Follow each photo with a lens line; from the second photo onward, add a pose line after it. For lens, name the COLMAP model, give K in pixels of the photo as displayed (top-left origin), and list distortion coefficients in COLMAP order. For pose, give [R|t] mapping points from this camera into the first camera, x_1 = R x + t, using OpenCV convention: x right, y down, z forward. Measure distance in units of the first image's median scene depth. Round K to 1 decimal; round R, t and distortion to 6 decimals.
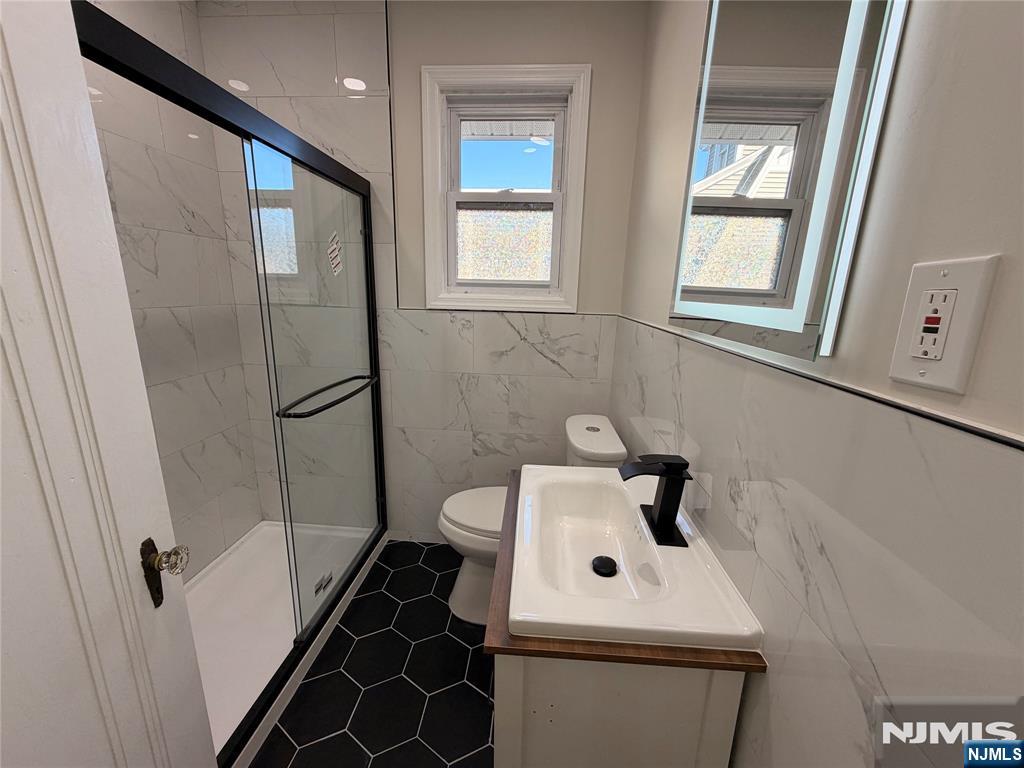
lens RADIAL K [[405.2, 0, 509.0], [0, 405.2, 385.7], [0, 0, 1]] dist [-0.001222, 0.000326]
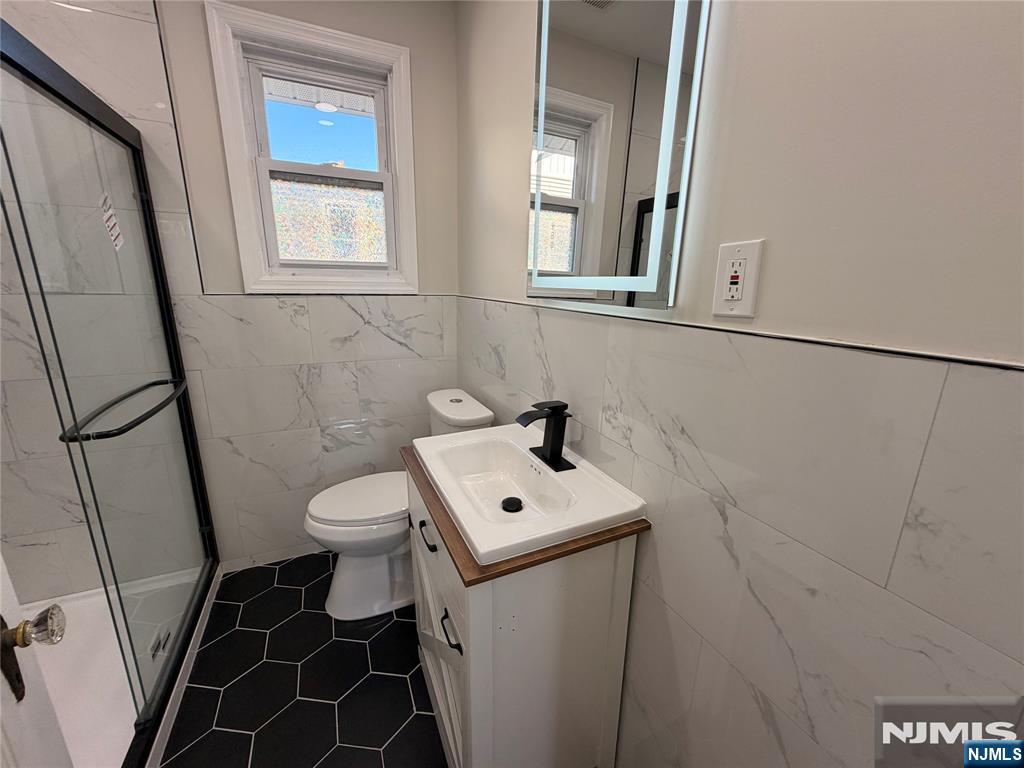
lens RADIAL K [[405.2, 0, 509.0], [0, 405.2, 385.7], [0, 0, 1]] dist [-0.001222, 0.000326]
pose [[0.877366, -0.128687, 0.462243, -0.141508], [0.115137, 0.991681, 0.057544, 0.018663], [-0.465803, 0.002734, 0.884884, -0.017788]]
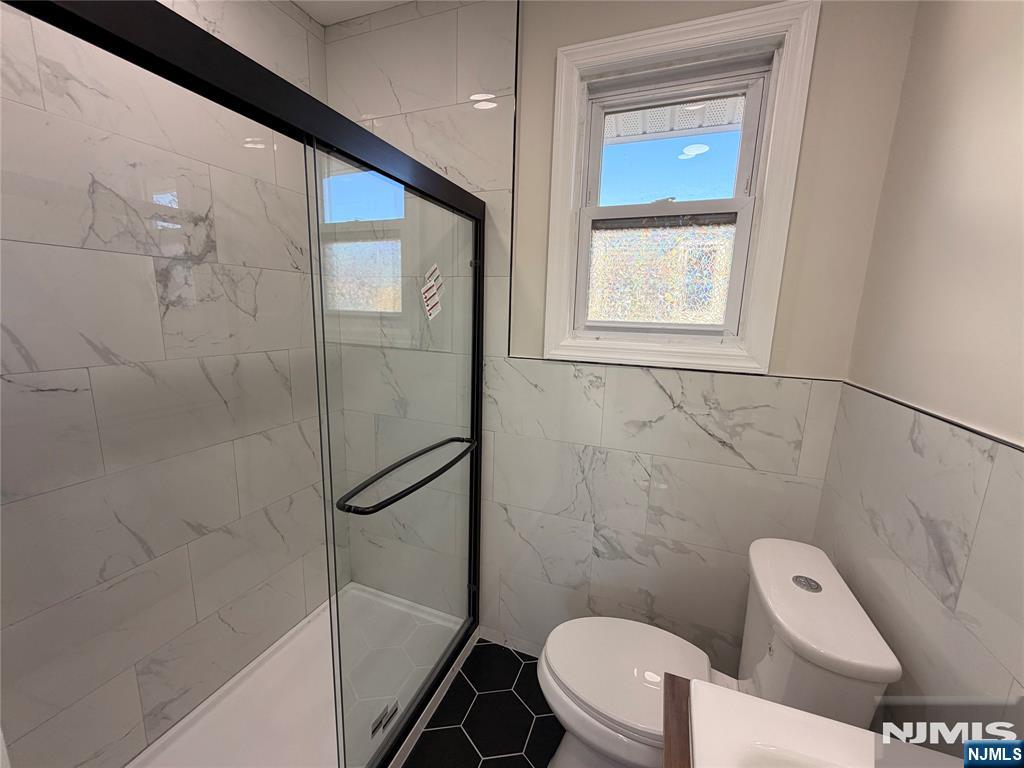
lens RADIAL K [[405.2, 0, 509.0], [0, 405.2, 385.7], [0, 0, 1]] dist [-0.001222, 0.000326]
pose [[0.955690, 0.055714, -0.289055, -0.043835], [-0.072712, 0.996178, -0.048397, -0.101582], [0.285254, 0.067270, 0.956088, 0.261339]]
